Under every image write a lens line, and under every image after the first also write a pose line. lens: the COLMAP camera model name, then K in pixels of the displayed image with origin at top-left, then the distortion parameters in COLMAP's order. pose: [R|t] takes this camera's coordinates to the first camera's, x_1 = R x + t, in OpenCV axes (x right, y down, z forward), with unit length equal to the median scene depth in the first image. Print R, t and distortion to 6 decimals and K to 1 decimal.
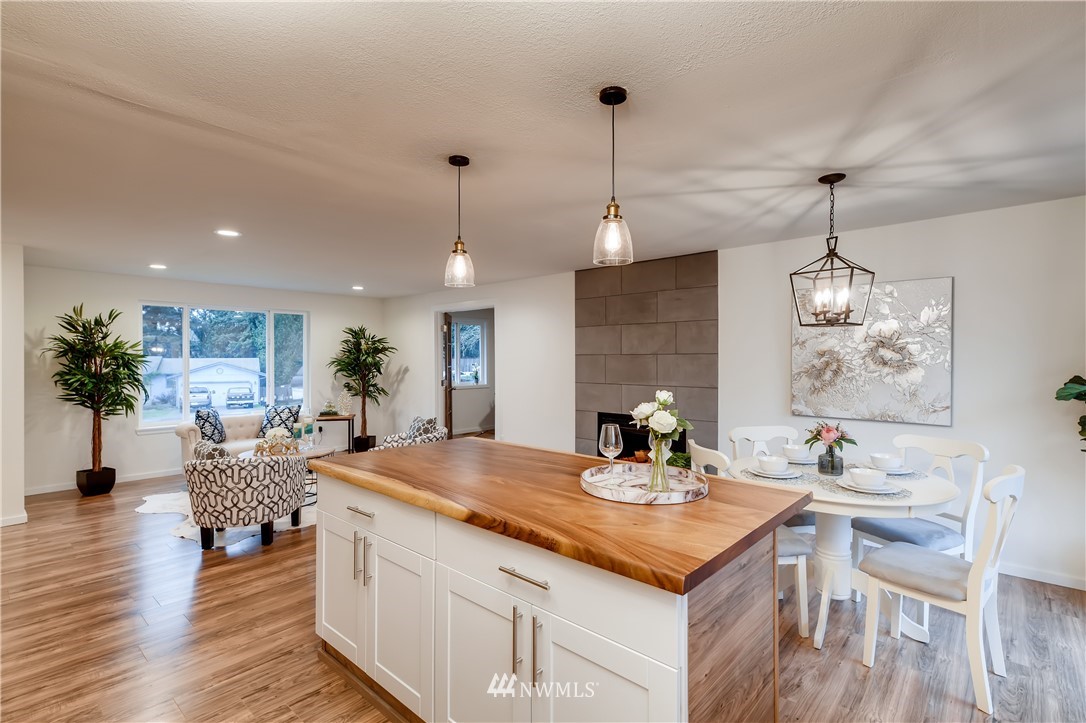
lens RADIAL K [[513.5, 0, 546.5], [0, 513.5, 360.4], [0, 0, 1]] dist [0.008235, 0.000201]
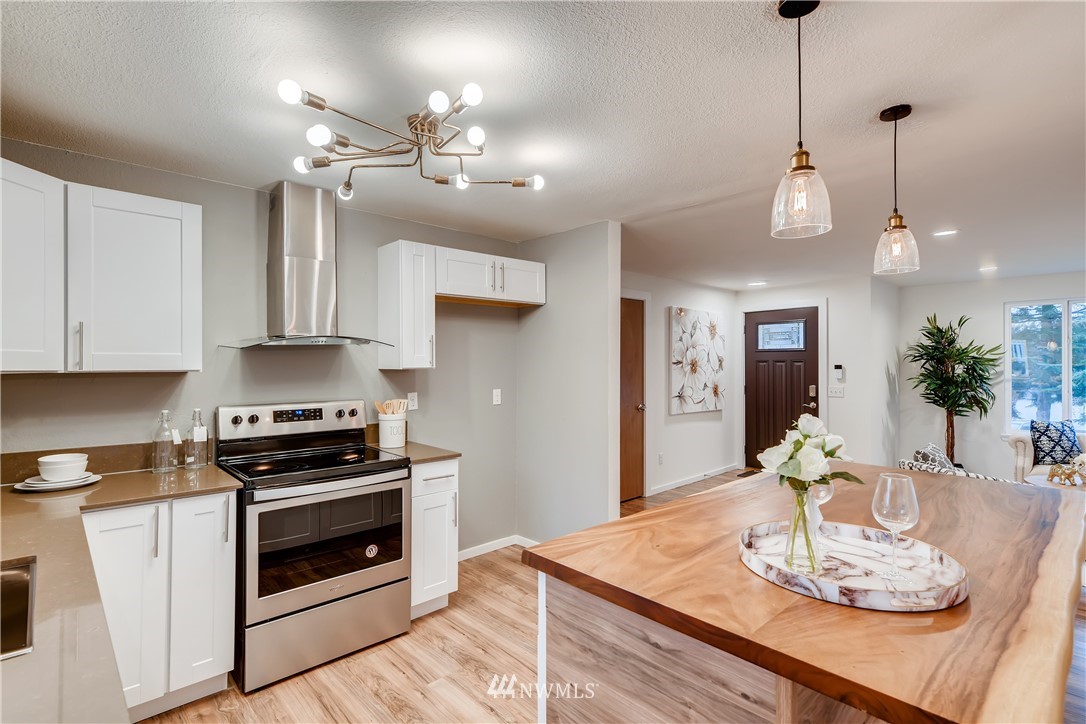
lens RADIAL K [[513.5, 0, 546.5], [0, 513.5, 360.9], [0, 0, 1]] dist [0.008235, 0.000201]
pose [[-0.089114, -0.004472, -0.996011, 0.431444], [-0.001282, 0.999990, -0.004375, -0.003093], [0.996021, 0.000887, -0.089119, 0.344177]]
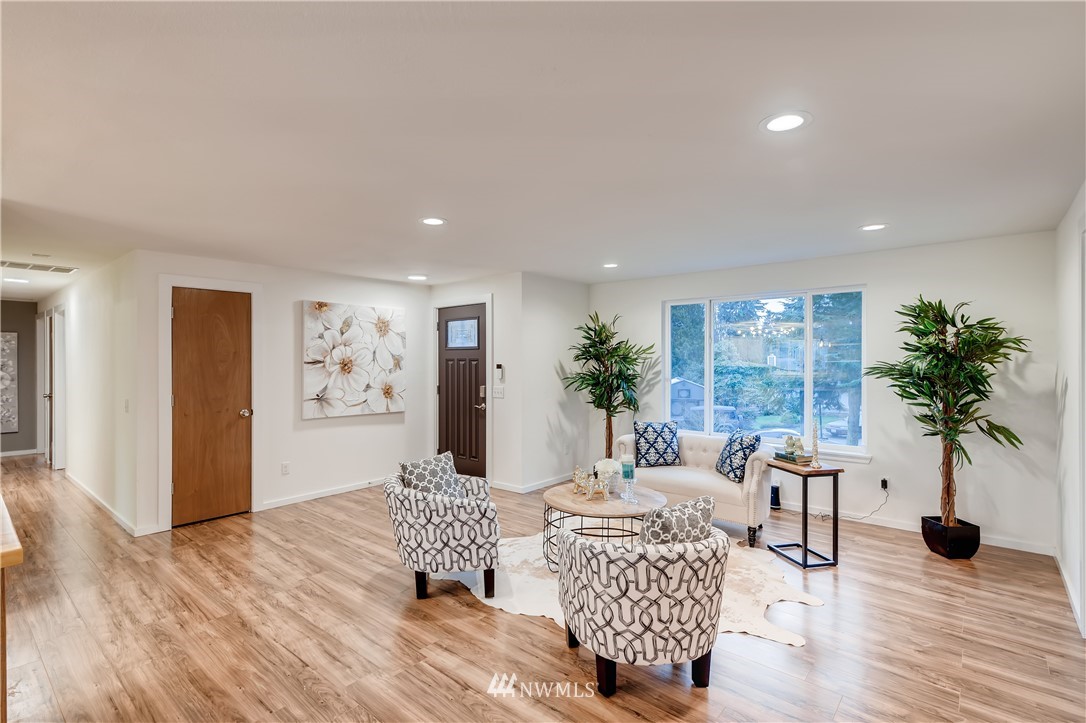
lens RADIAL K [[507.7, 0, 543.0], [0, 507.7, 361.5], [0, 0, 1]] dist [0.009882, 0.000227]
pose [[0.019263, 0.006669, -0.999792, 0.261902], [-0.001080, 0.999977, 0.006650, -0.016667], [0.999814, 0.000952, 0.019270, 1.206738]]
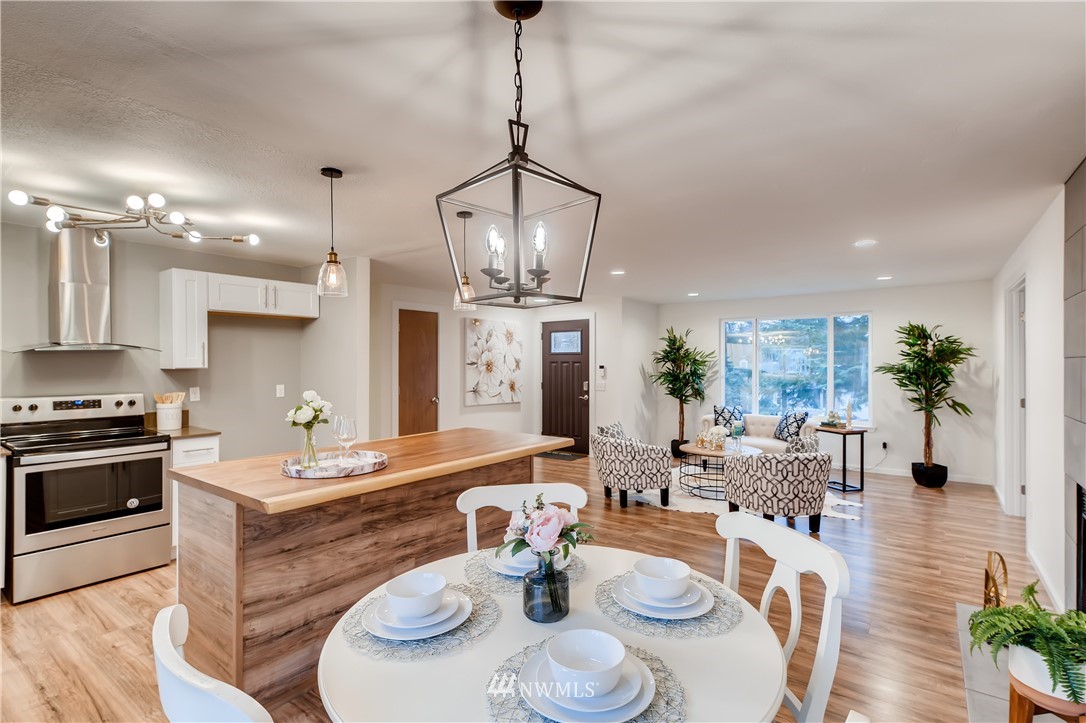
lens RADIAL K [[509.5, 0, 544.5], [0, 509.5, 364.3], [0, 0, 1]] dist [0.009577, 0.000092]
pose [[0.084732, 0.002067, -0.996402, 0.748791], [-0.002614, 0.999995, 0.001852, -0.006185], [0.996400, 0.002448, 0.084737, 0.709088]]
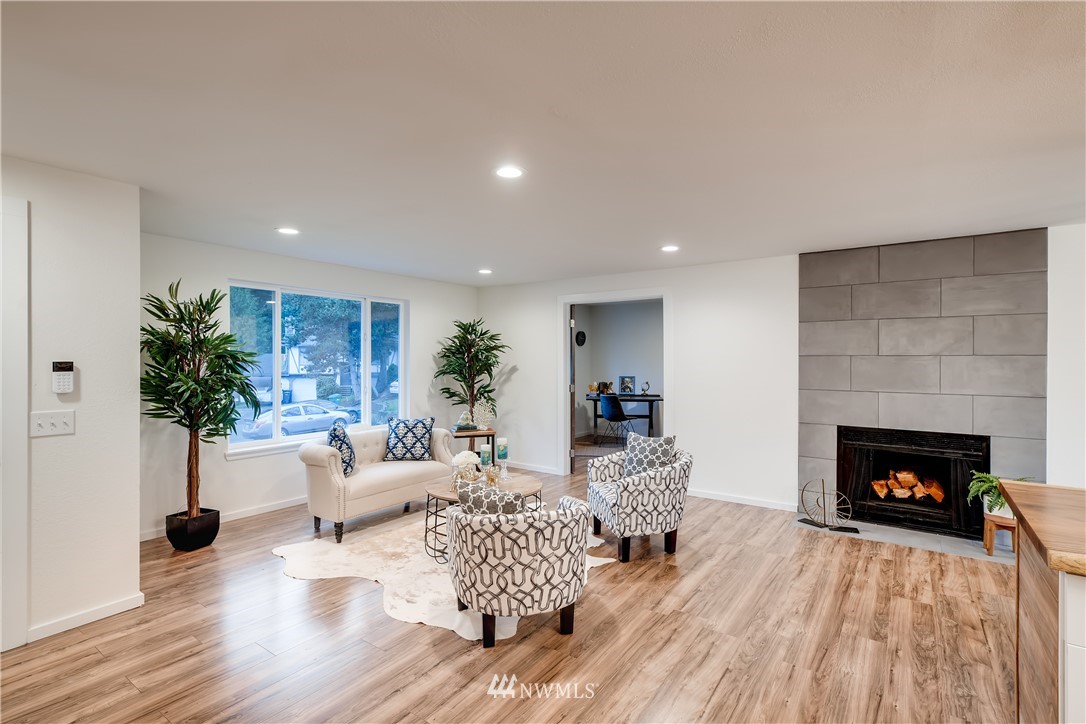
lens RADIAL K [[513.5, 0, 546.5], [0, 513.5, 360.9], [0, 0, 1]] dist [0.008235, 0.000201]
pose [[0.993840, 0.004171, 0.110744, -0.662514], [-0.004149, 0.999991, -0.000428, -0.000556], [-0.110745, -0.000034, 0.993849, 0.336932]]
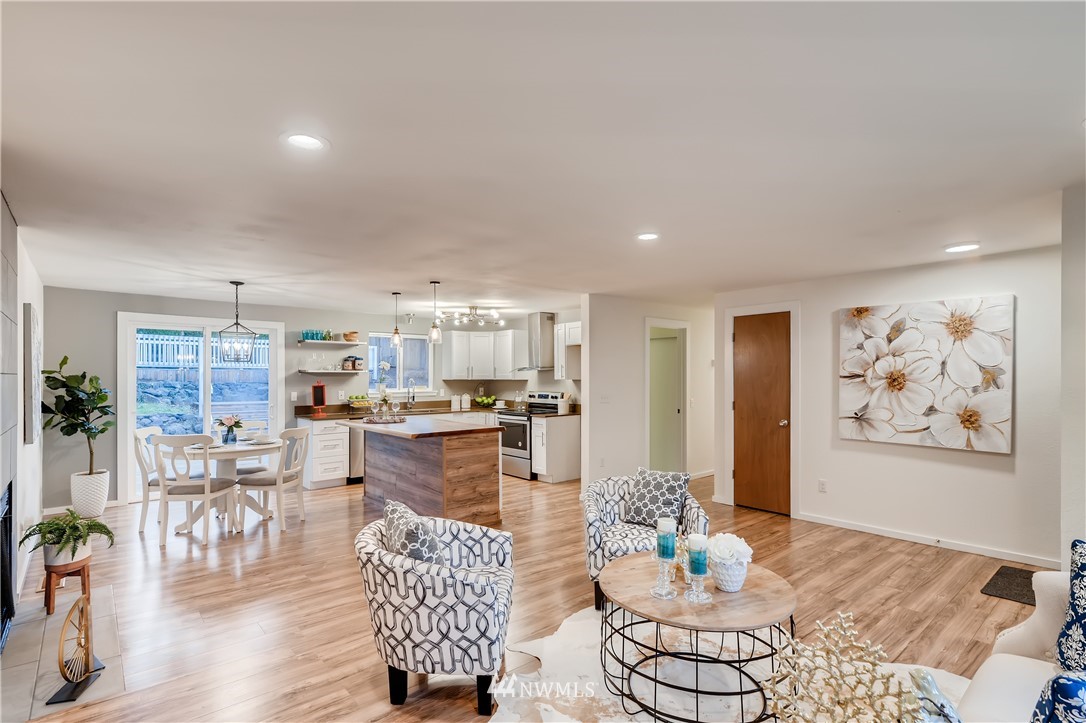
lens RADIAL K [[521.8, 0, 548.1], [0, 521.8, 376.0], [0, 0, 1]] dist [-0.000280, -0.000021]
pose [[-0.992460, 0.003442, 0.122521, -0.571308], [0.003683, 0.999992, 0.001733, -0.010329], [-0.122514, 0.002172, -0.992464, 1.971130]]
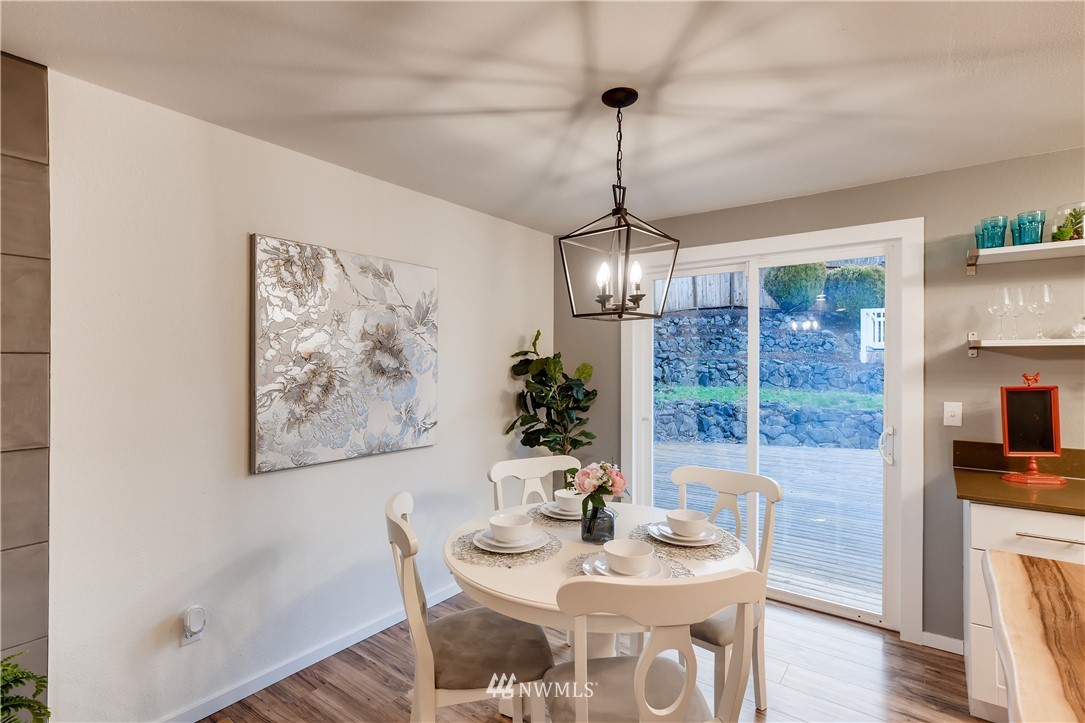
lens RADIAL K [[524.3, 0, 542.5], [0, 524.3, 361.5], [0, 0, 1]] dist [0.002482, 0.000003]
pose [[-0.086469, 0.001993, 0.996253, -0.084178], [0.003463, 0.999993, -0.001700, -0.006677], [-0.996249, 0.003303, -0.086475, 0.835545]]
